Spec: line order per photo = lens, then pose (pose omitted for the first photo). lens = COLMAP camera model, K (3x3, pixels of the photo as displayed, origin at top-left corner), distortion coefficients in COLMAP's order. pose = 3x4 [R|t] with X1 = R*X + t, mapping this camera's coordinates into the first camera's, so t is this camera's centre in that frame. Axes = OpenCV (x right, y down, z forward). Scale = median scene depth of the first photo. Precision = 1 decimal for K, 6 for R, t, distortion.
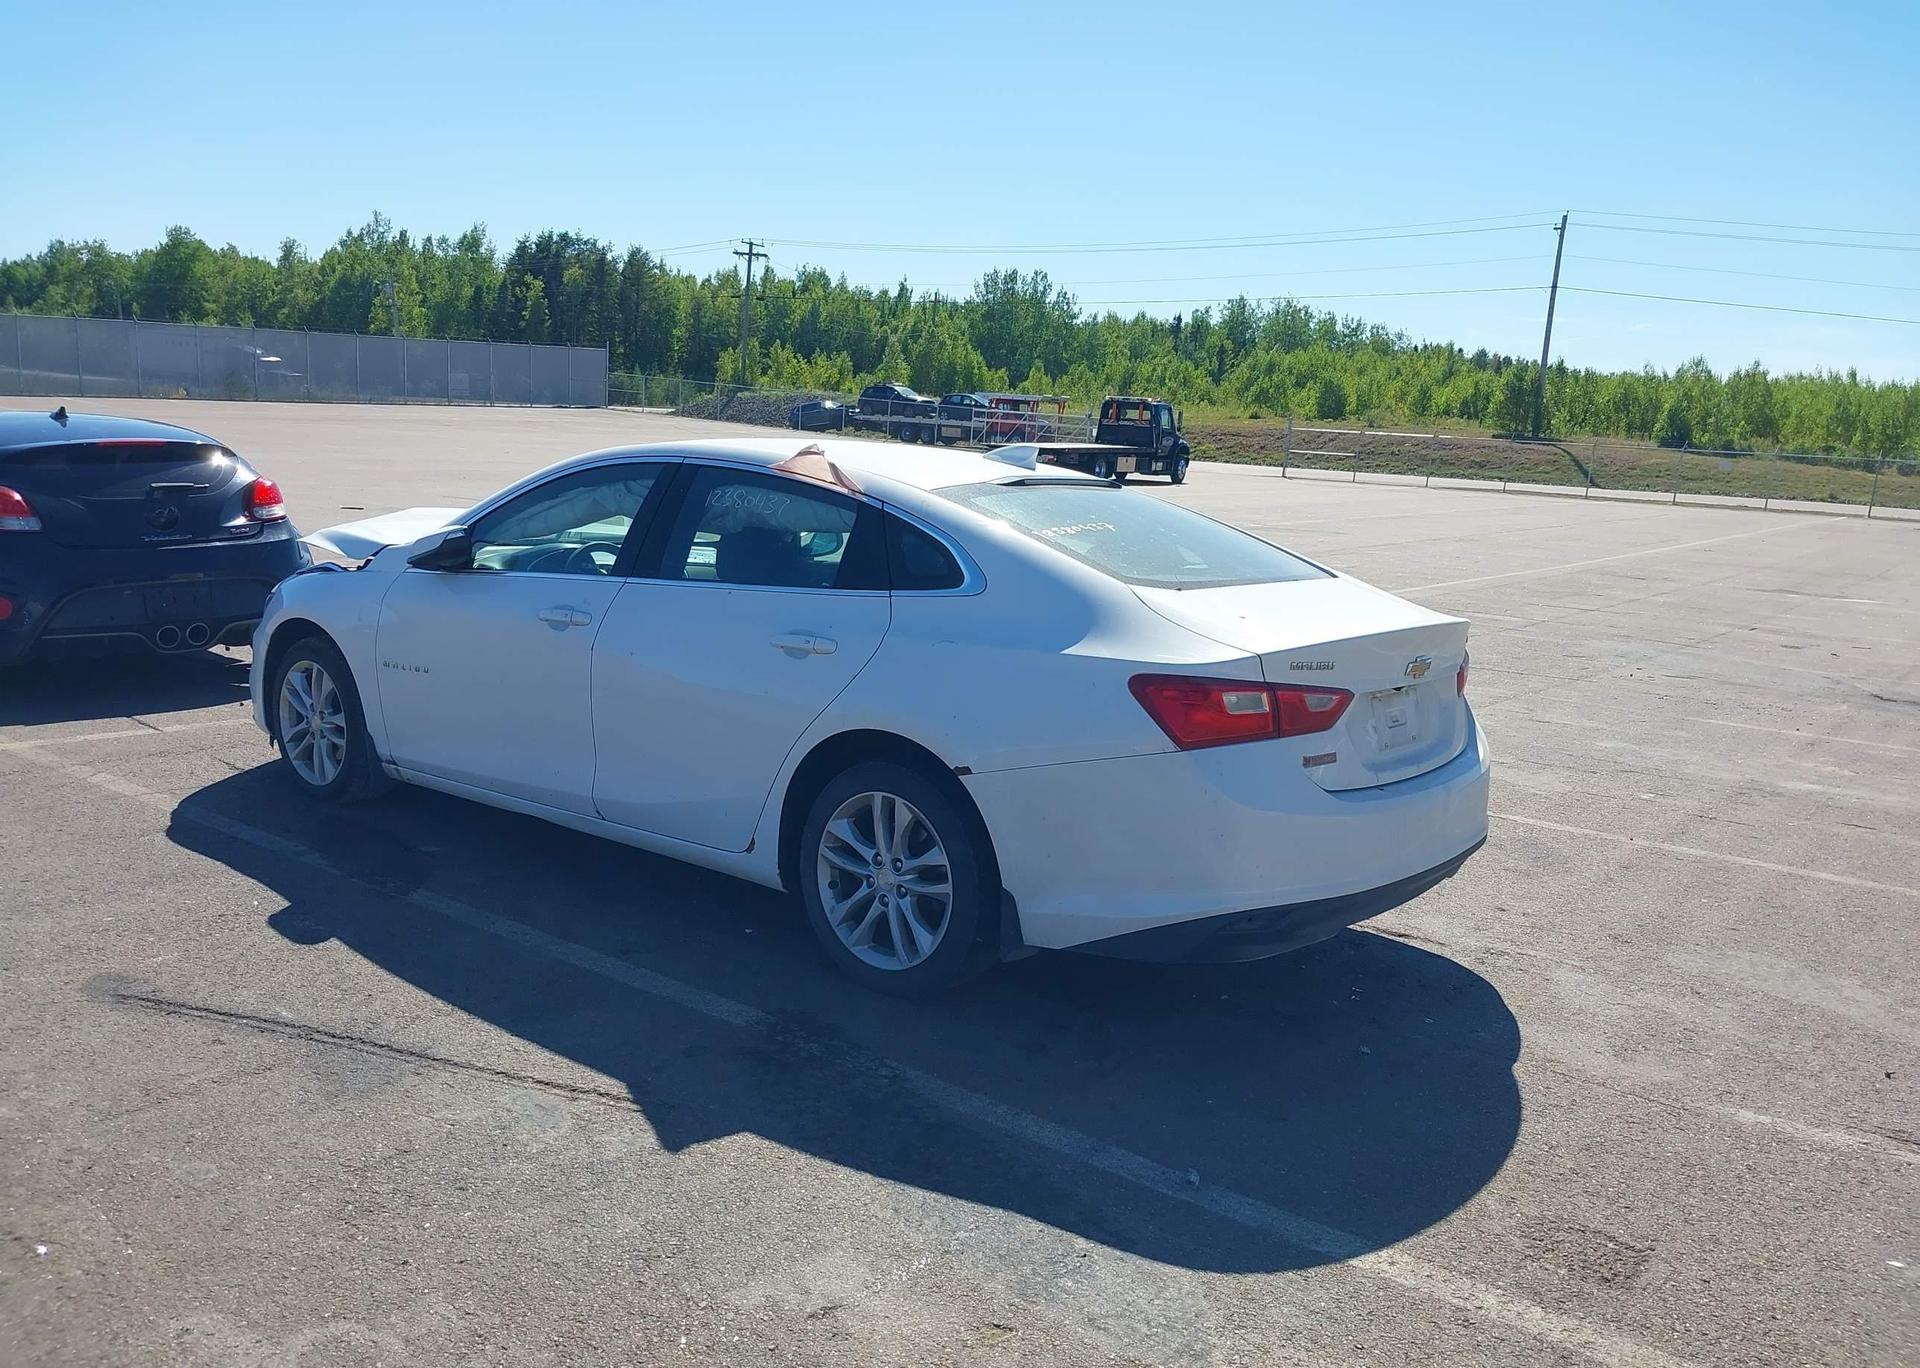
lens RADIAL K [[1491.9, 0, 939.8], [0, 1491.9, 678.0], [0, 0, 1]] dist [0.096445, -0.203825]
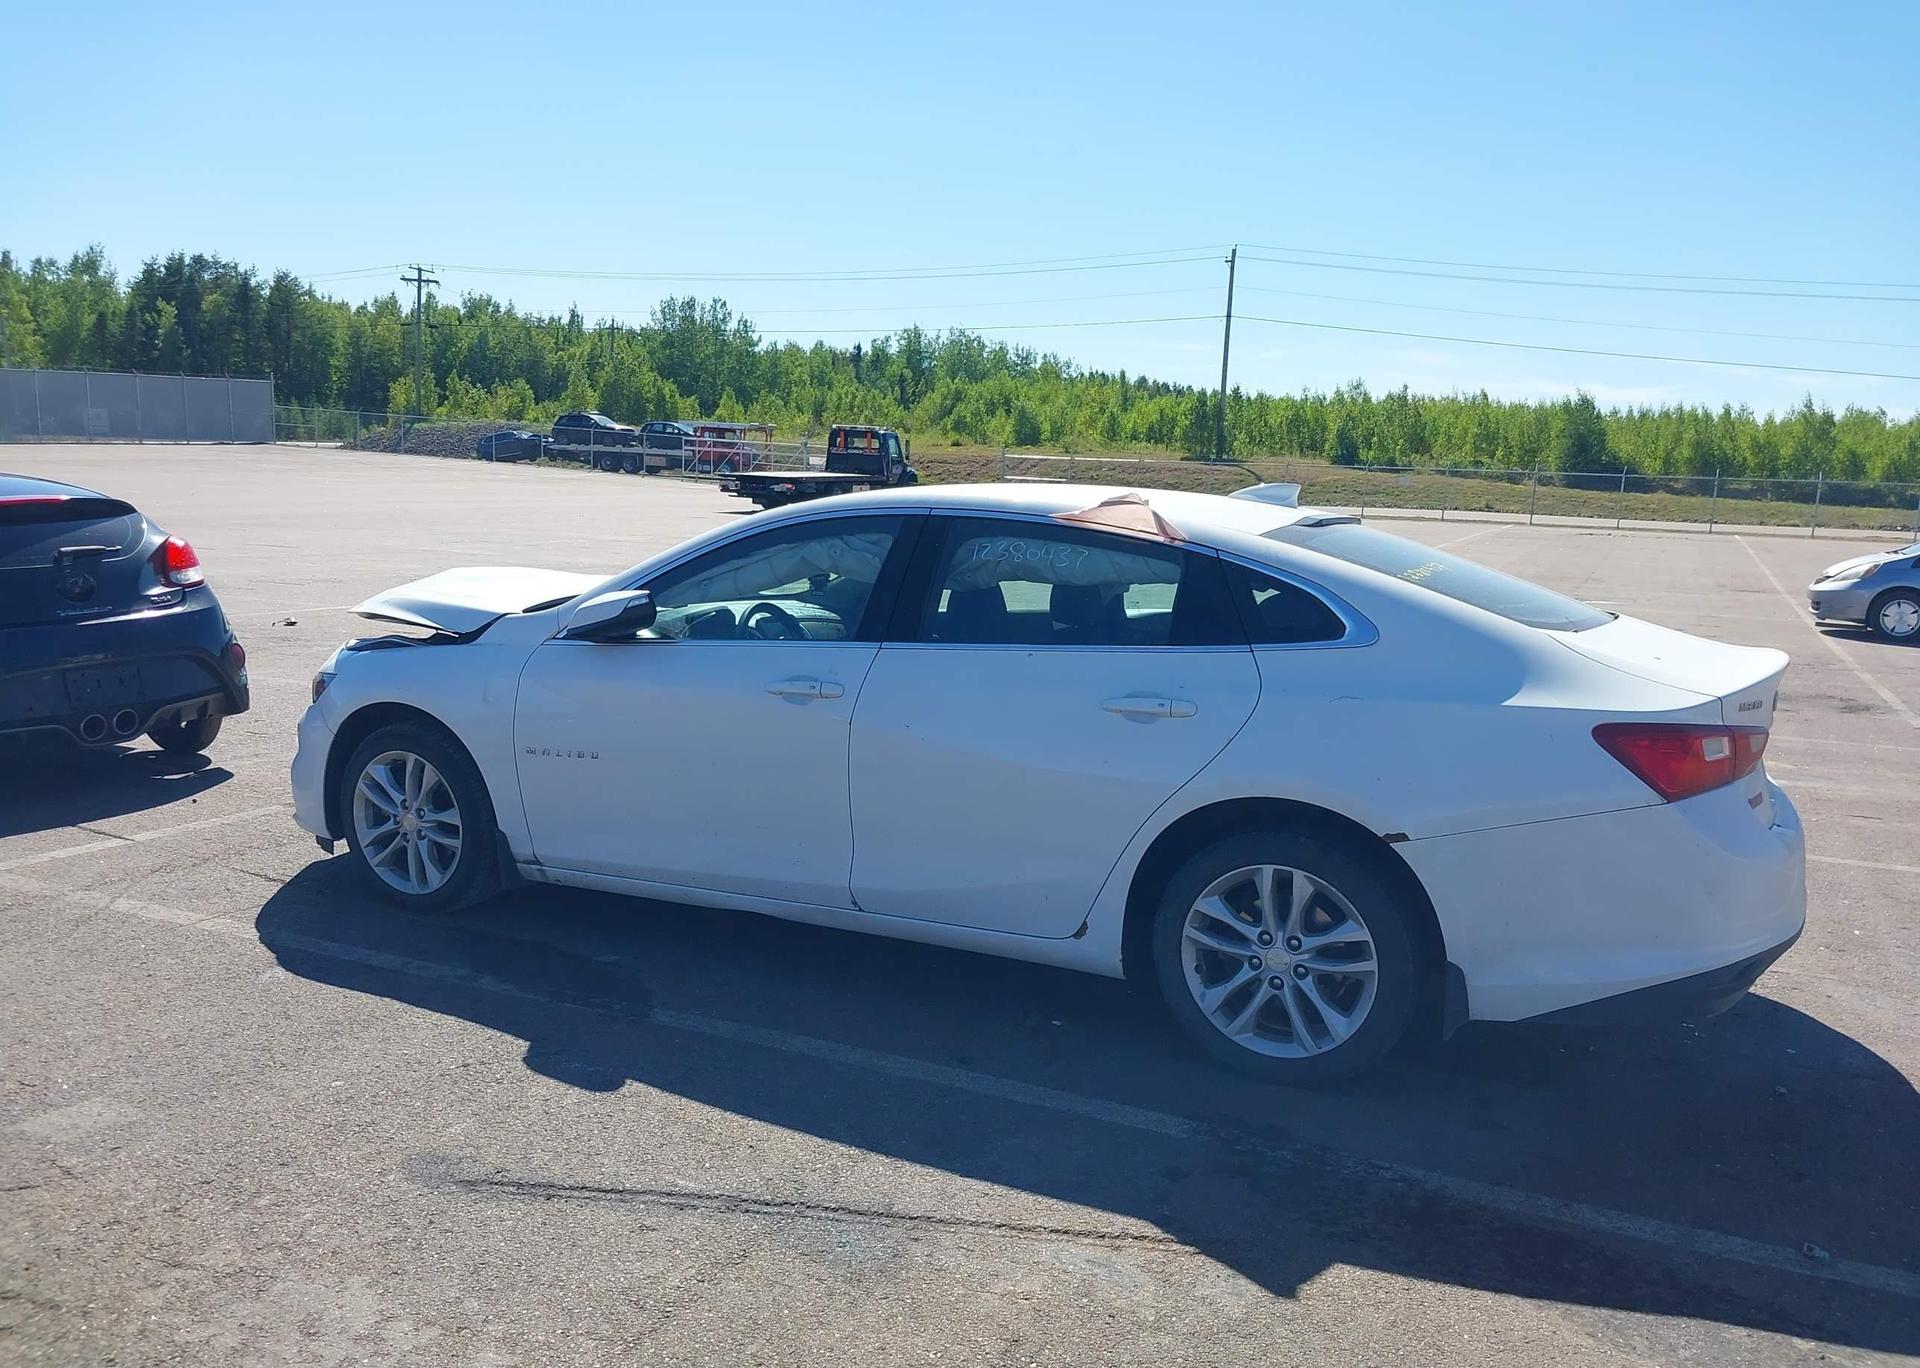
lens RADIAL K [[1491.9, 0, 939.8], [0, 1491.9, 678.0], [0, 0, 1]] dist [0.096445, -0.203825]
pose [[0.976887, -0.048811, 0.208108, -0.028158], [0.052513, 0.998545, -0.012295, -0.002515], [-0.207205, 0.022939, 0.978029, 0.008762]]
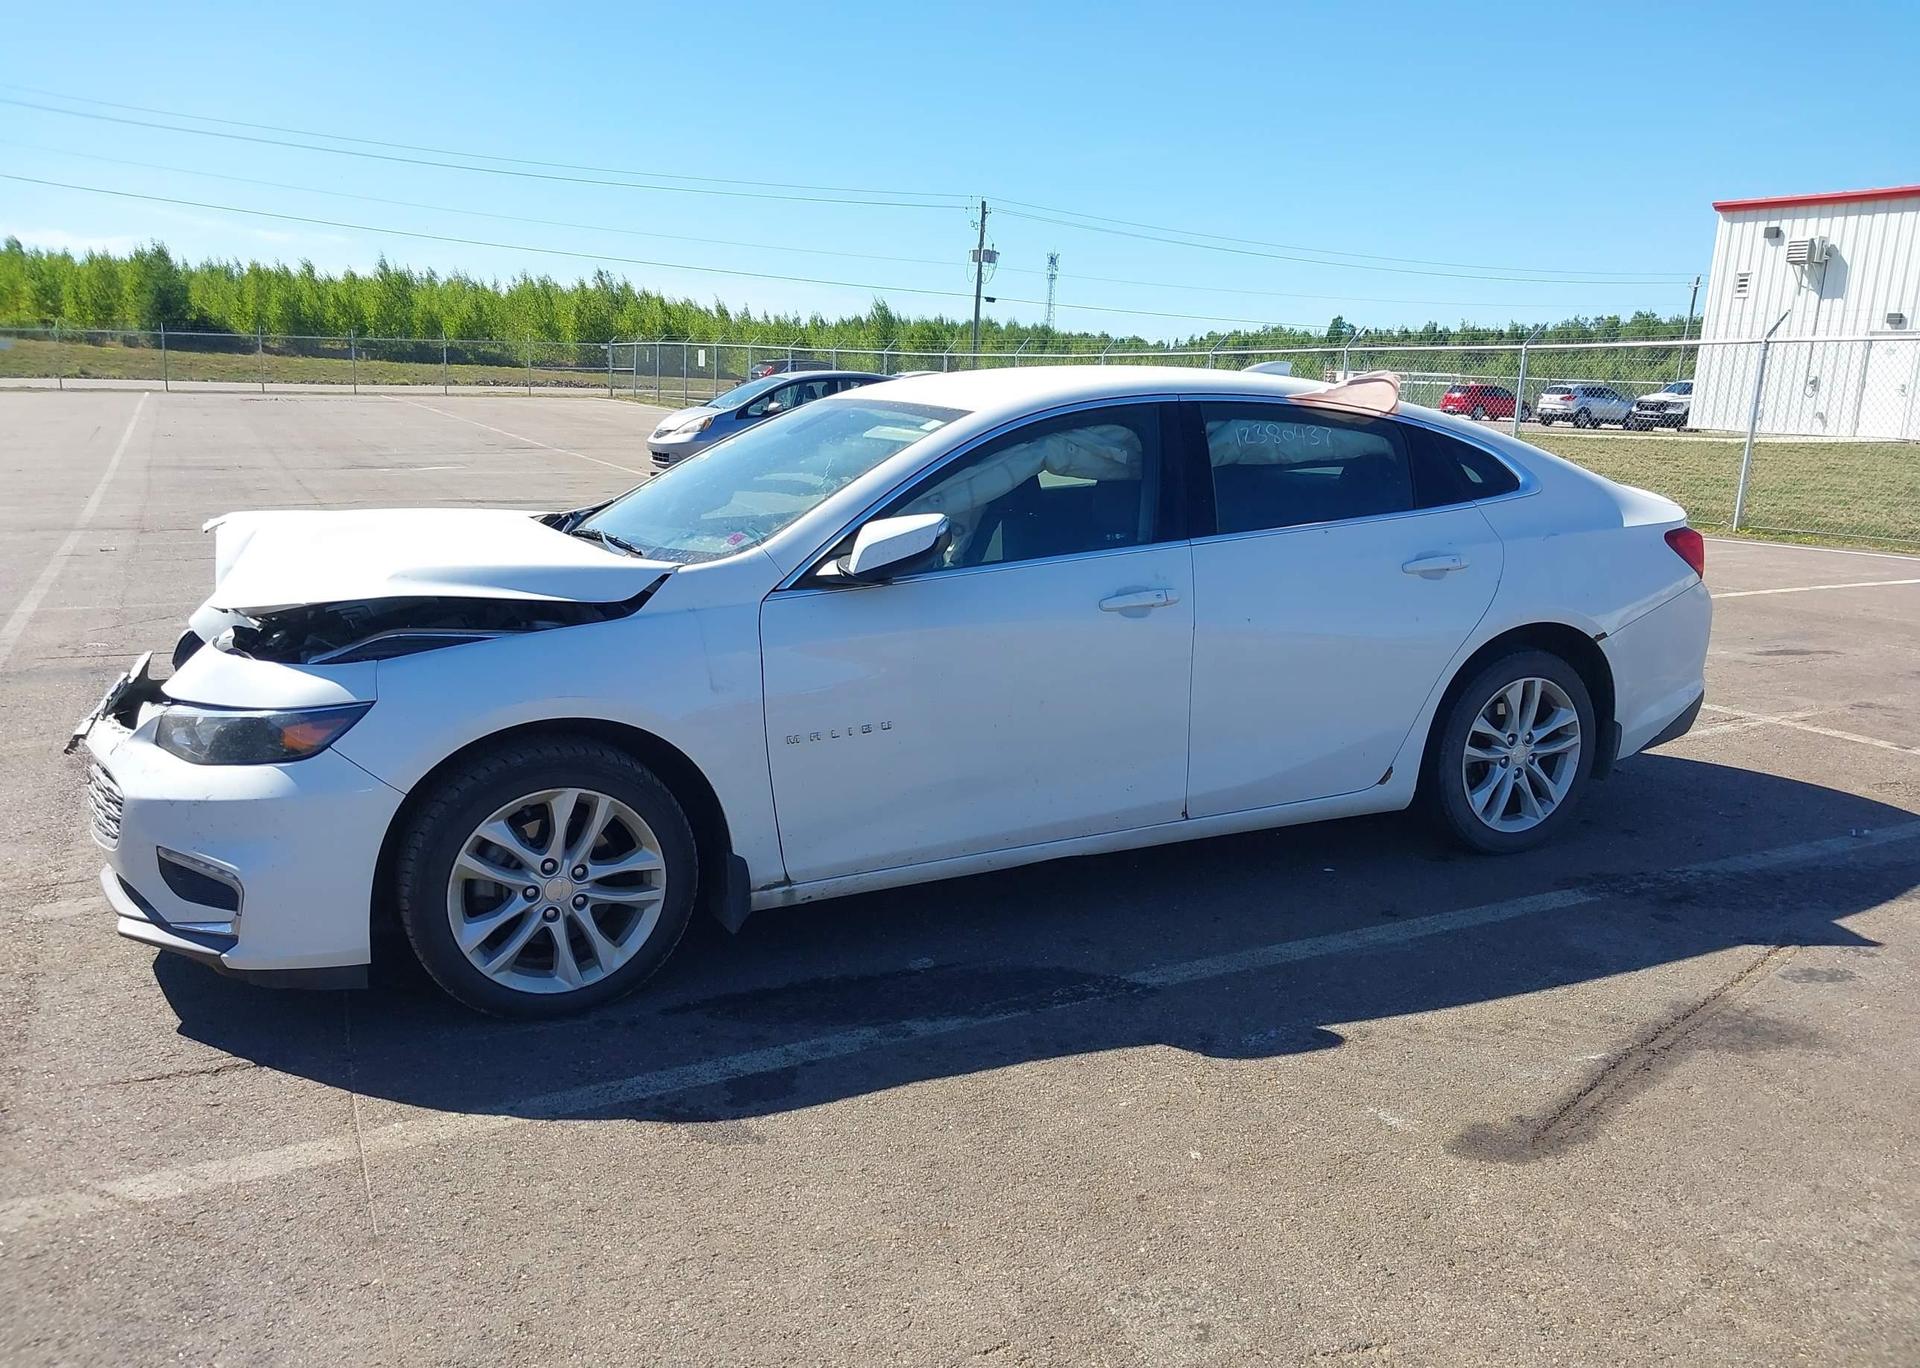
lens RADIAL K [[1524.1, 0, 945.5], [0, 1524.1, 713.6], [0, 0, 1]] dist [0.096889, -0.172114]
pose [[0.424742, -0.239621, 0.873027, -0.082361], [0.150938, 0.969582, 0.192688, -0.012445], [-0.892643, 0.049930, 0.447990, 0.057276]]
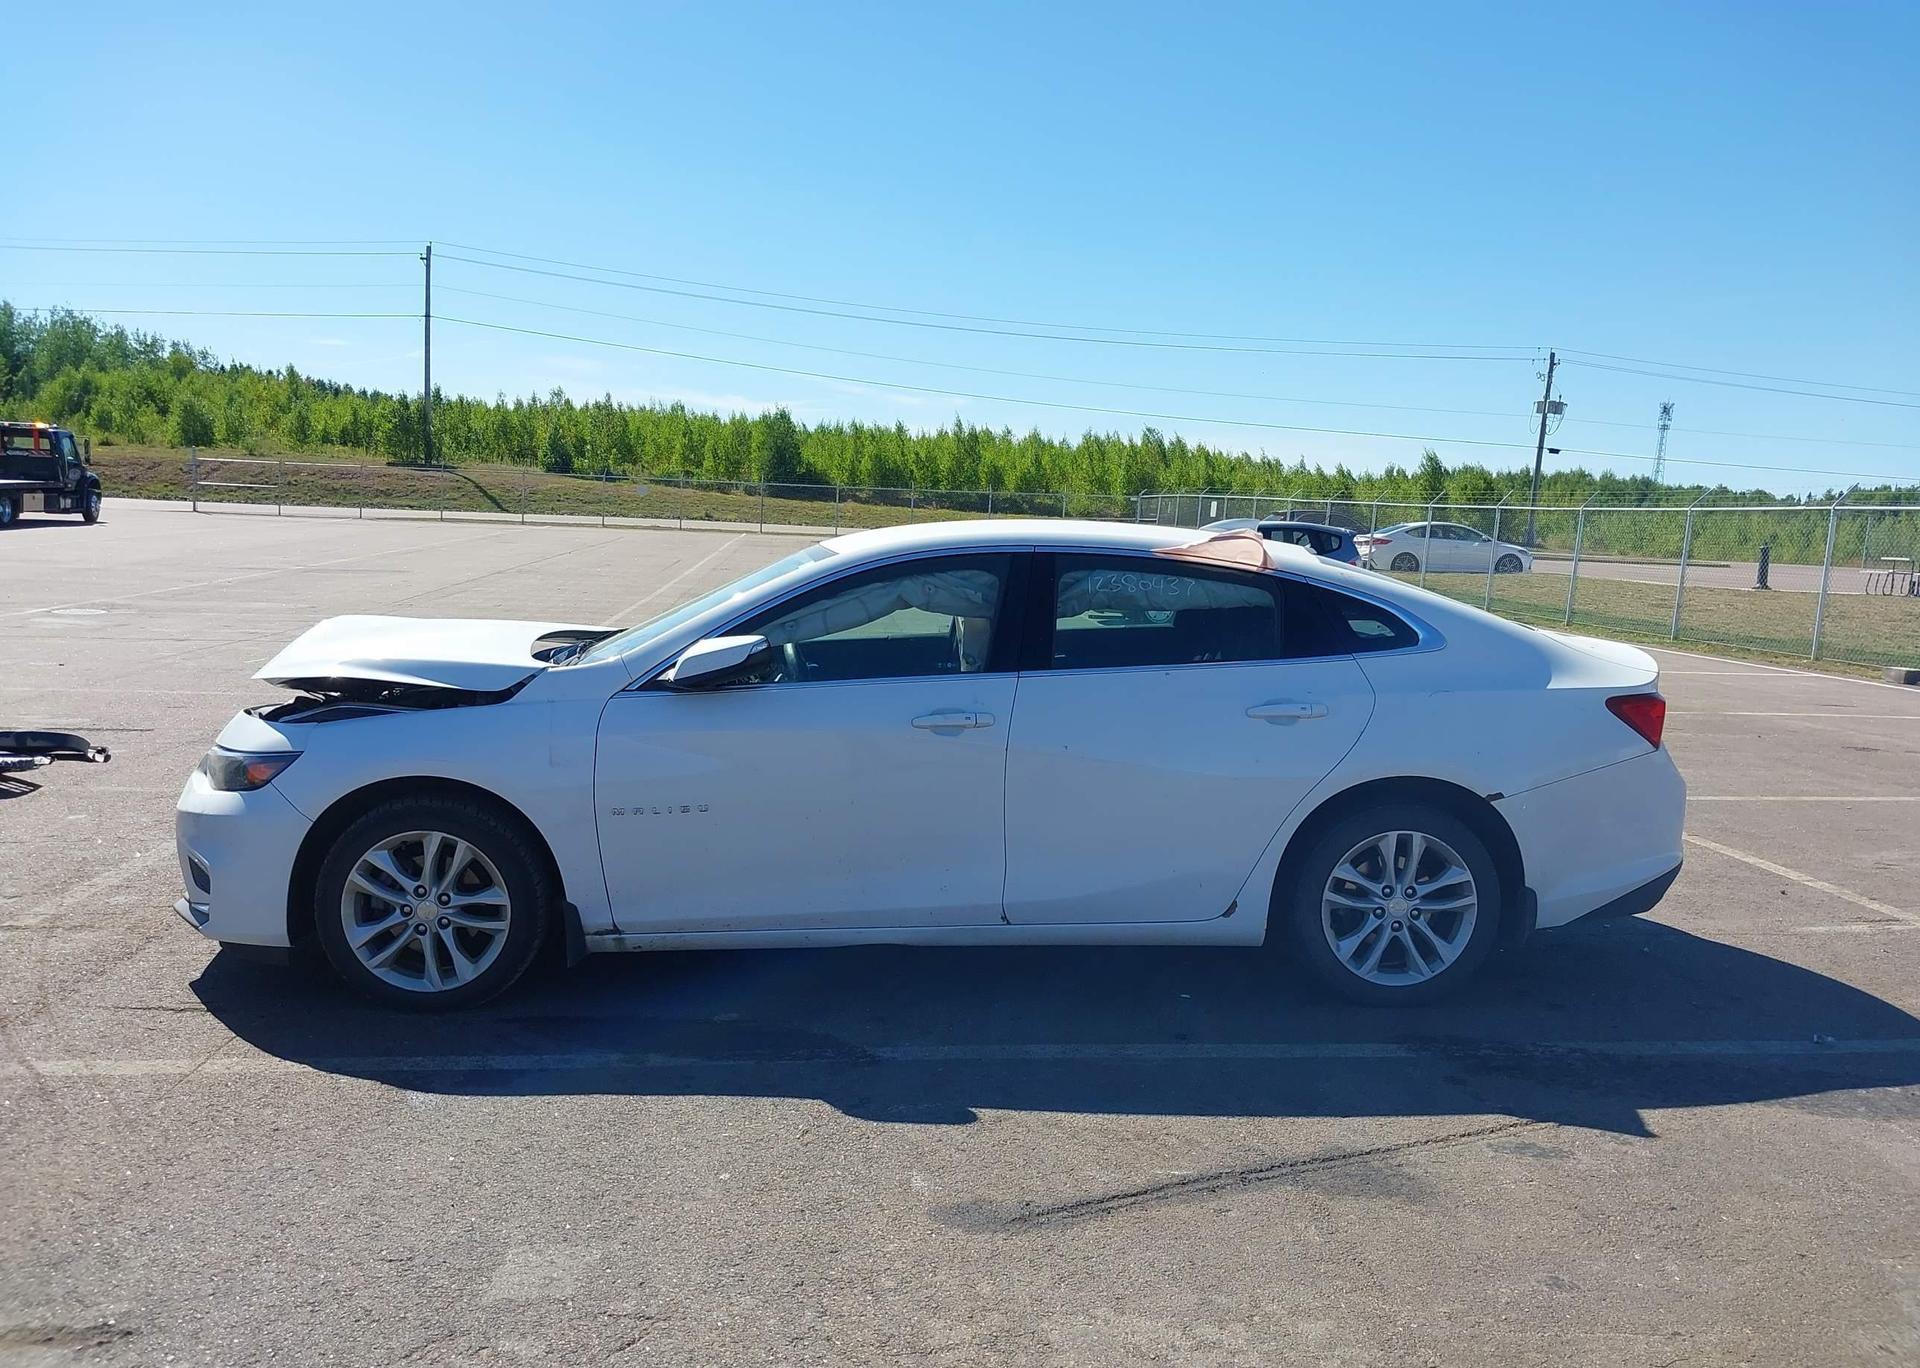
lens RADIAL K [[1518.3, 0, 942.3], [0, 1518.3, 688.0], [0, 0, 1]] dist [0.079719, -0.176047]
pose [[0.727453, -0.109257, 0.677404, -0.070574], [0.116562, 0.992570, 0.034916, -0.007464], [-0.676185, 0.053560, 0.734783, 0.024359]]
